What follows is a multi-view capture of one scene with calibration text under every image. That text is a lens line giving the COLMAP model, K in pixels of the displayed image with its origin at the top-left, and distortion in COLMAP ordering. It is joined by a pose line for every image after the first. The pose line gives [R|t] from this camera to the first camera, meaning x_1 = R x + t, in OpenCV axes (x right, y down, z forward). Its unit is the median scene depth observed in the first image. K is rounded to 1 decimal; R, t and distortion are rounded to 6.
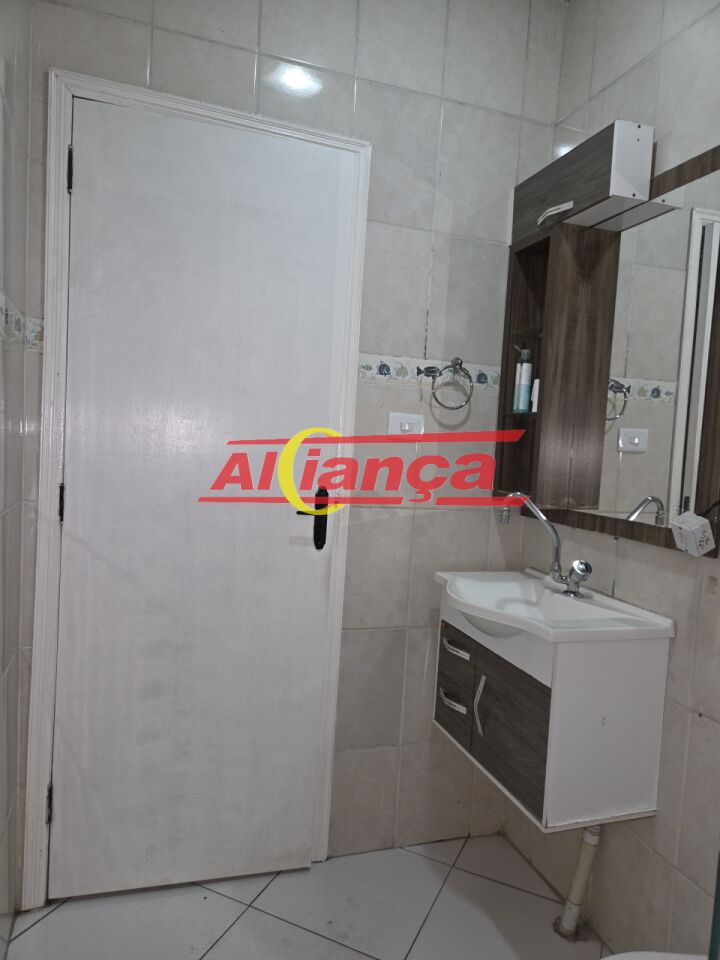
lens RADIAL K [[638.5, 0, 357.8], [0, 638.5, 476.7], [0, 0, 1]] dist [0.078505, -0.067123]
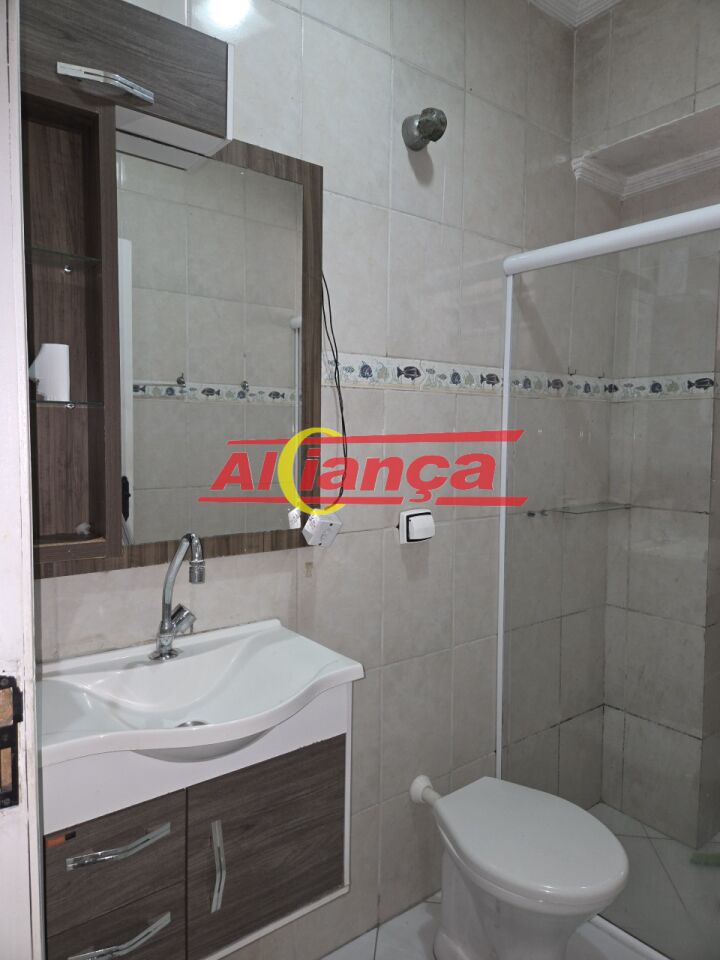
lens RADIAL K [[638.5, 0, 356.4], [0, 638.5, 482.5], [0, 0, 1]] dist [0.078505, -0.067123]
pose [[-0.319585, -0.111006, 0.941033, -0.462551], [0.043562, 0.990343, 0.131617, -0.113635], [-0.946556, 0.083056, -0.311663, 1.149260]]
